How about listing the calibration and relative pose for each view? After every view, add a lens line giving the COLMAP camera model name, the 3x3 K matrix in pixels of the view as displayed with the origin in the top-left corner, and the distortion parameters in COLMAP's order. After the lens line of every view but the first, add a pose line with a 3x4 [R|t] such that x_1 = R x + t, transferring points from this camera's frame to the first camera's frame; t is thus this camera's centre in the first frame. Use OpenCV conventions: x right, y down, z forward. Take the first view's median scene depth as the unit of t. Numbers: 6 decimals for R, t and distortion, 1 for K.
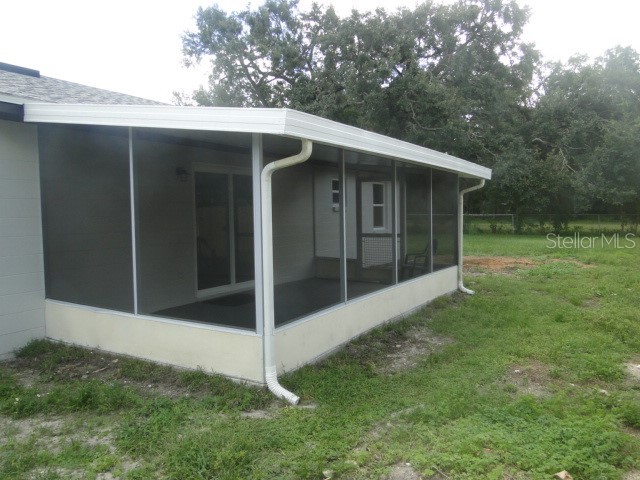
lens RADIAL K [[523.3, 0, 328.8], [0, 523.3, 238.6], [0, 0, 1]] dist [-0.010377, -0.003295]
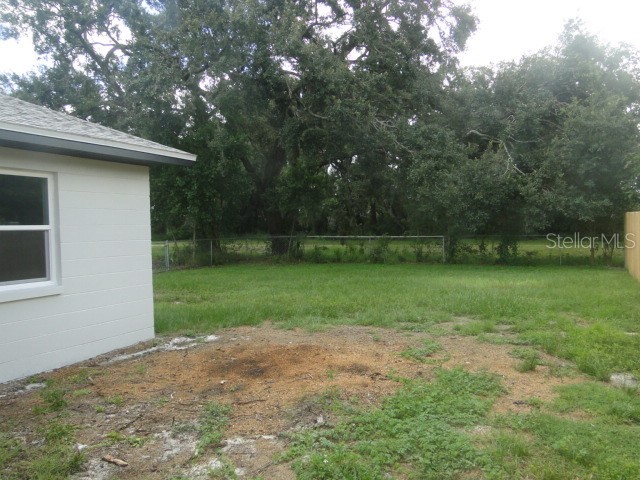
lens RADIAL K [[491.9, 0, 320.0], [0, 491.9, 240.0], [0, 0, 1]] dist [0.007535, -0.002185]
pose [[0.999643, -0.007495, 0.025632, 0.171130], [0.008172, 0.999618, -0.026404, -0.023215], [-0.025424, 0.026604, 0.999323, 0.329637]]
